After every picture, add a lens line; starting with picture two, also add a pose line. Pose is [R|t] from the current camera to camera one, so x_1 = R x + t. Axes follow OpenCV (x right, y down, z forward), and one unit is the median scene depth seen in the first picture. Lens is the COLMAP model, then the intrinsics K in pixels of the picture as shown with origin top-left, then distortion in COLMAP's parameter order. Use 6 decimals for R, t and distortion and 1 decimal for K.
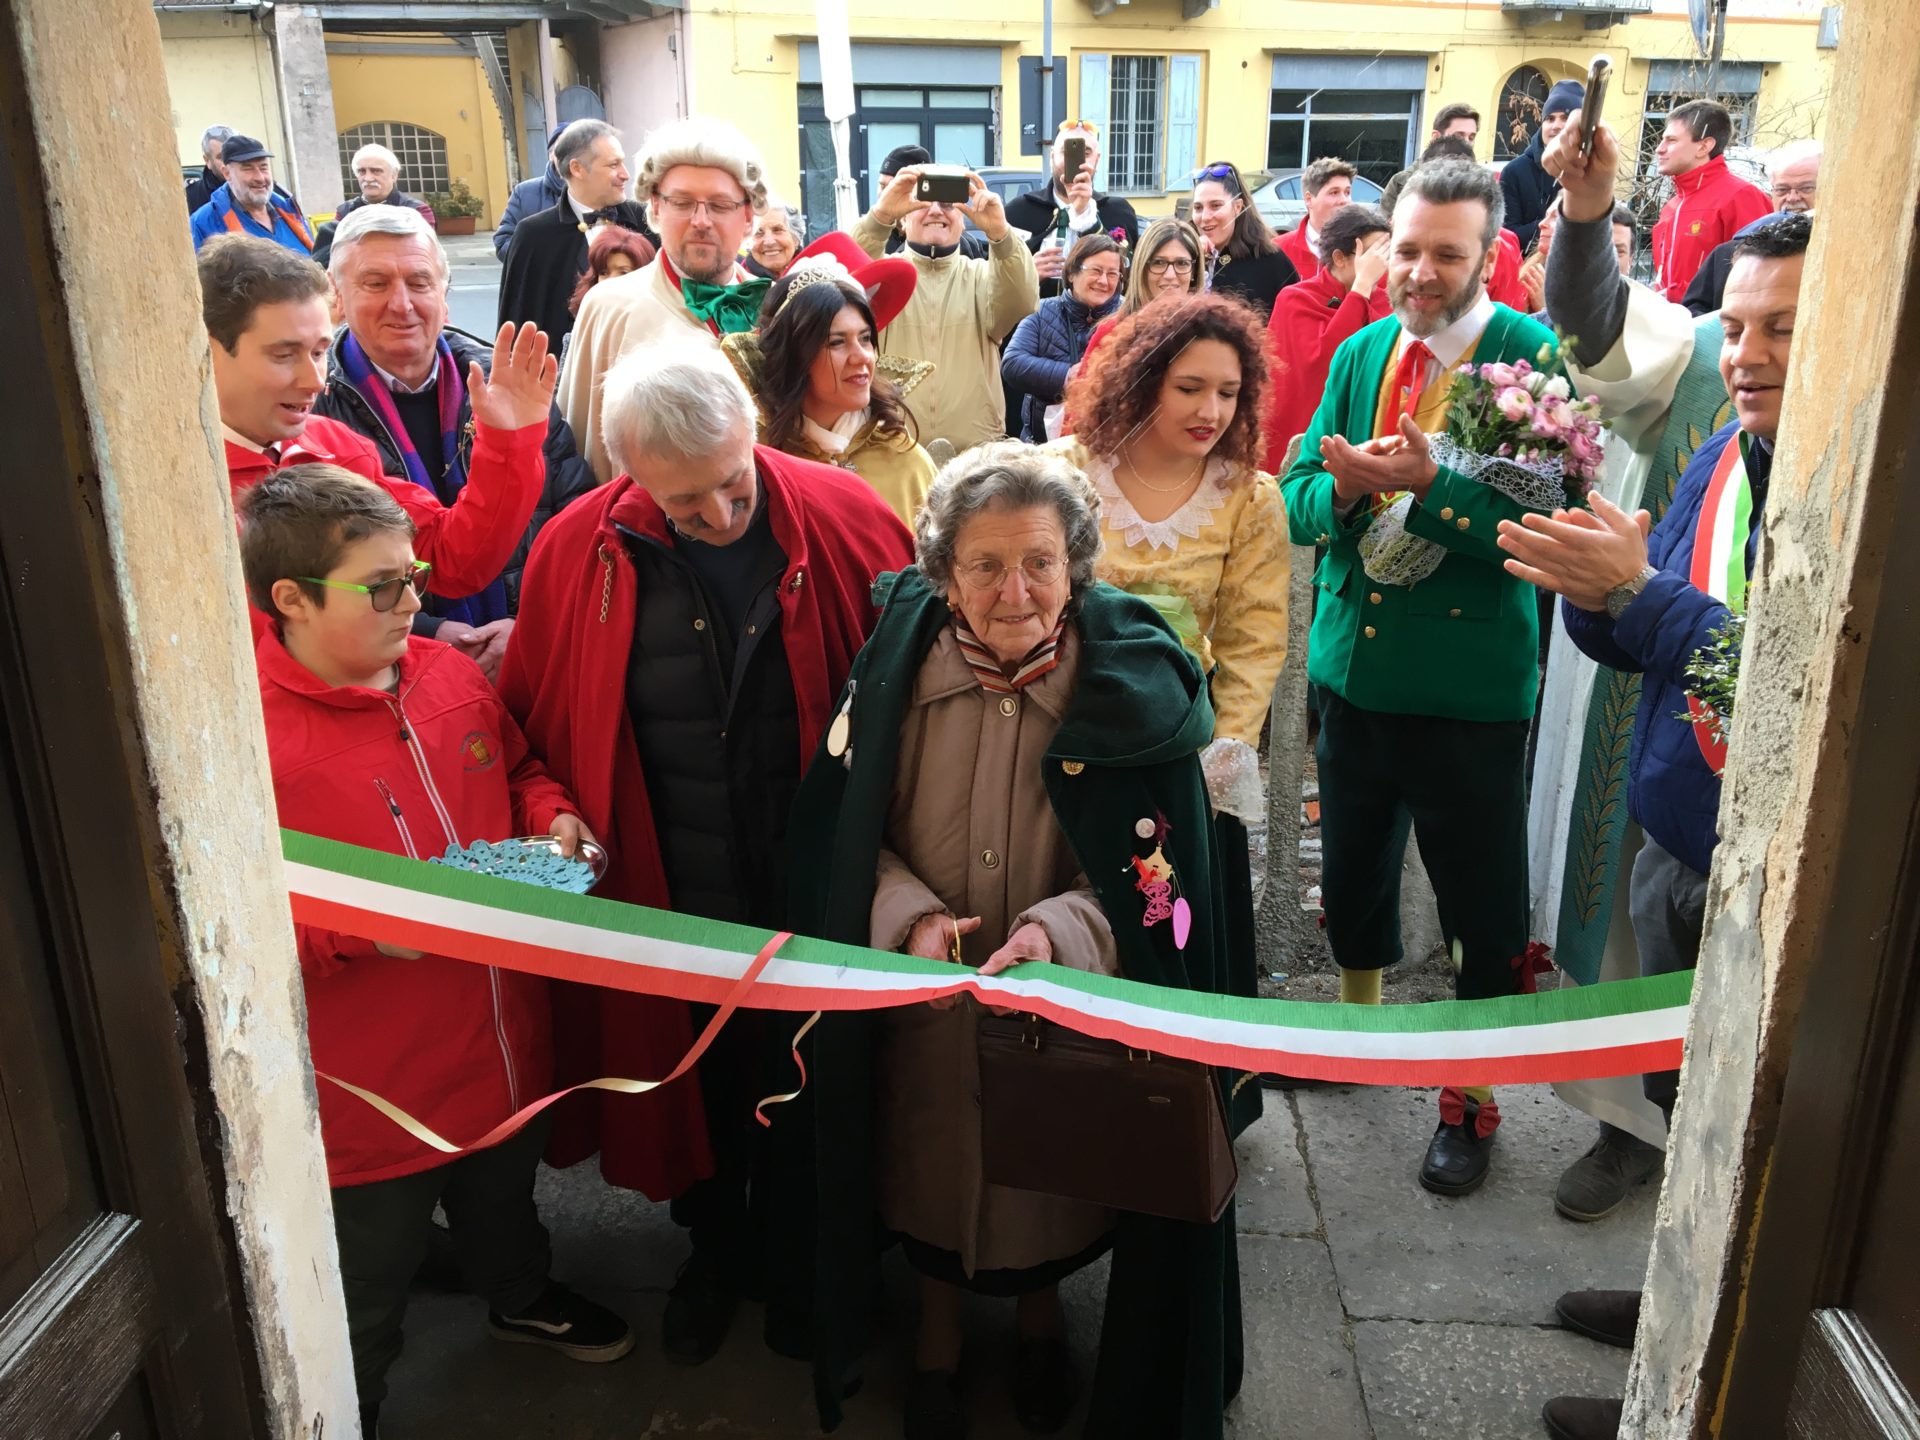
lens RADIAL K [[1611.3, 0, 976.6], [0, 1611.3, 725.4], [0, 0, 1]] dist [0.096775, -0.110537]
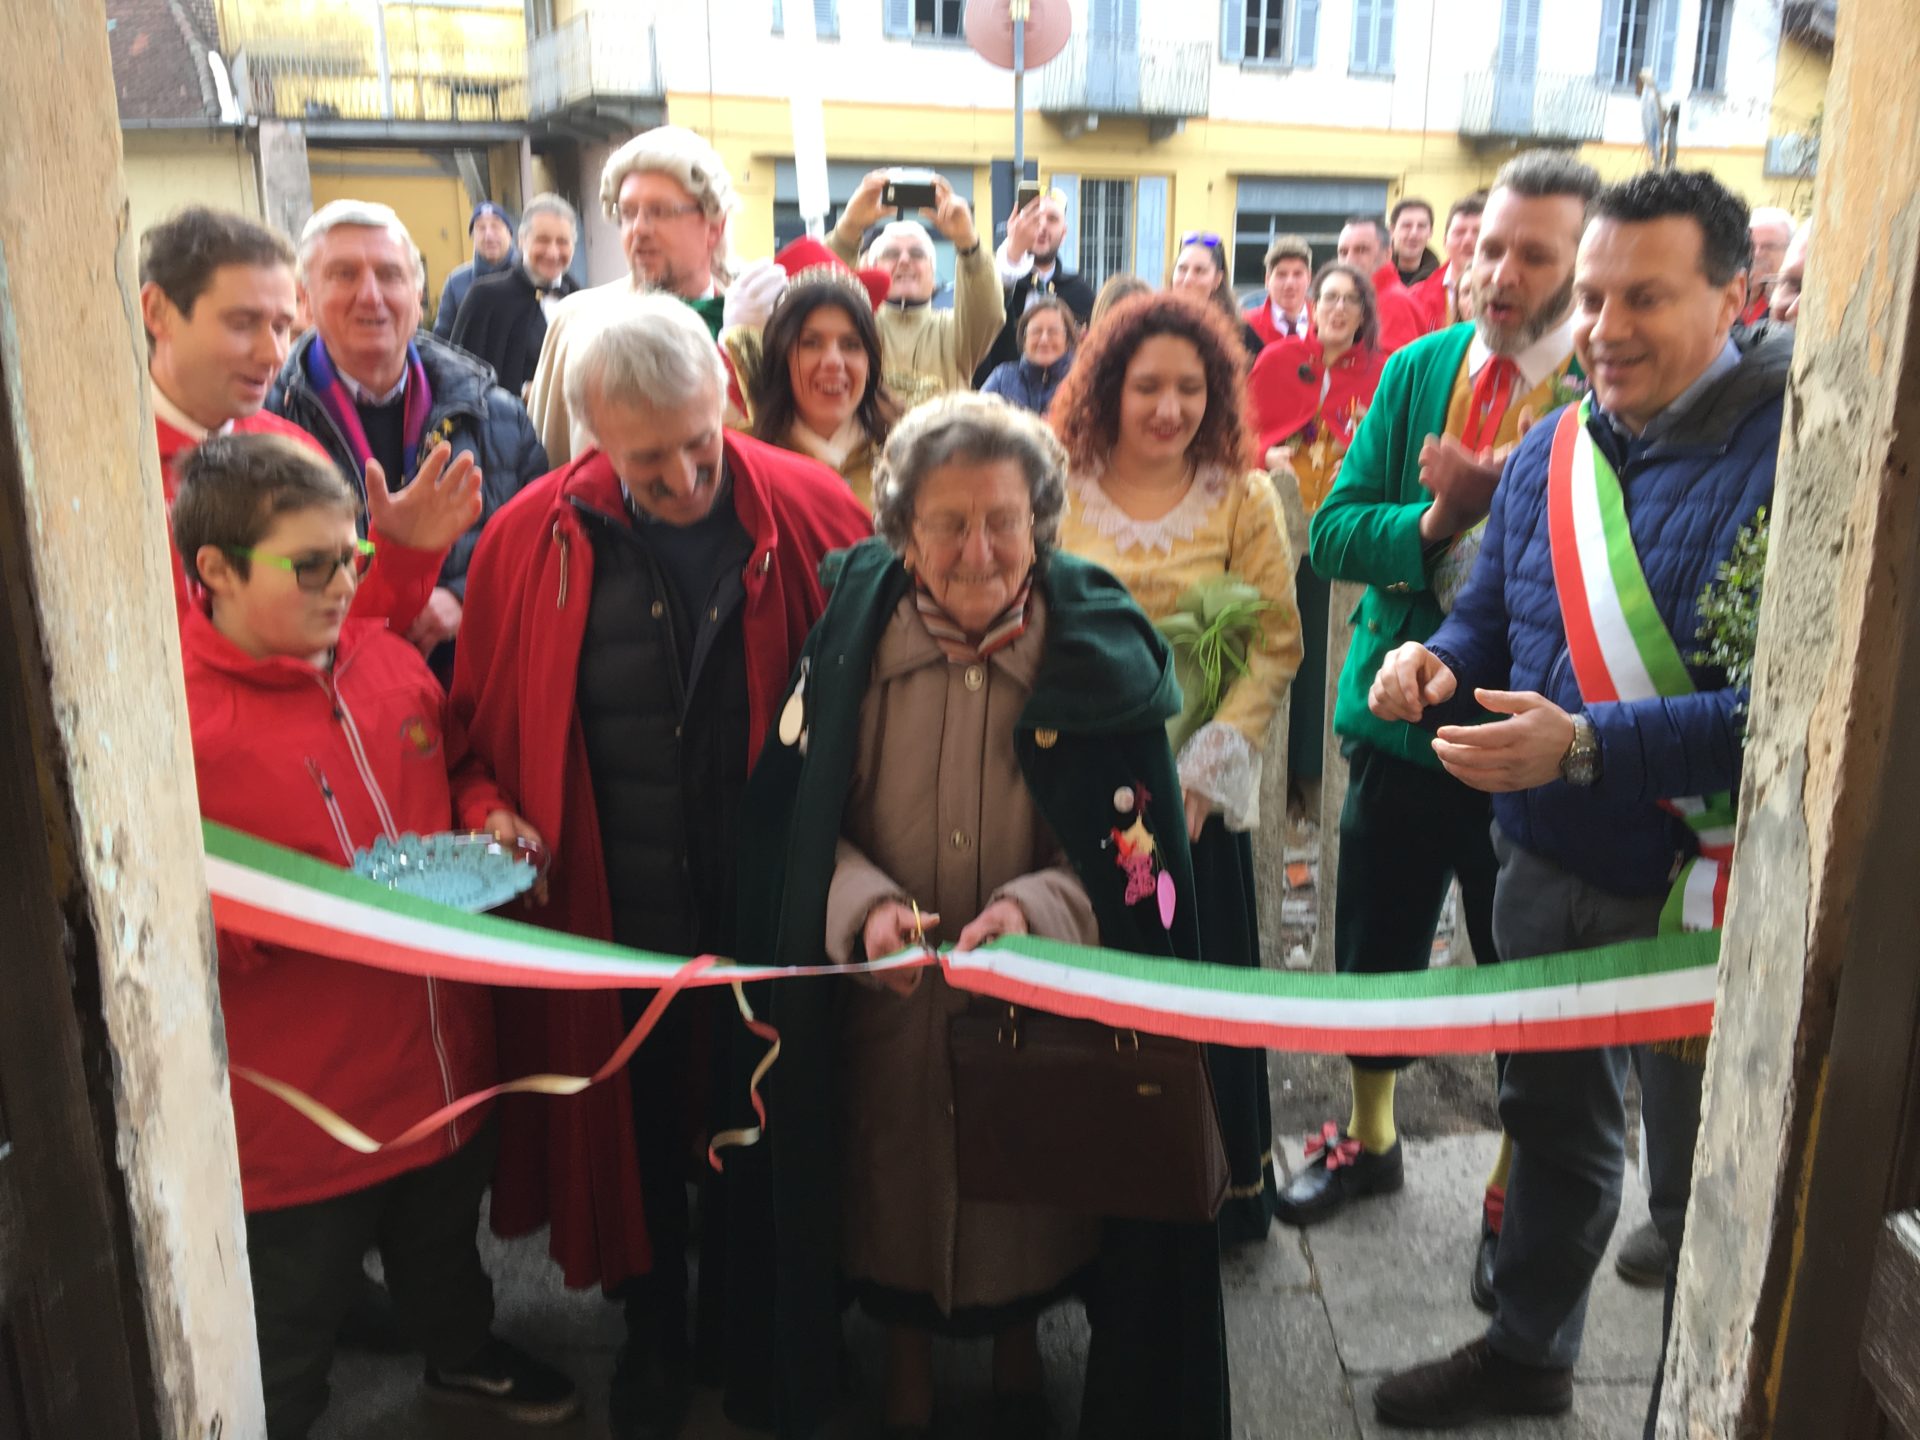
lens RADIAL K [[1608.6, 0, 960.0], [0, 1608.6, 720.0], [0, 0, 1]] dist [0.141734, -0.169737]
pose [[0.999976, 0.000468, 0.006902, 0.000836], [0.000074, 0.996933, -0.078255, 0.117407], [-0.006917, 0.078254, 0.996909, 0.066254]]
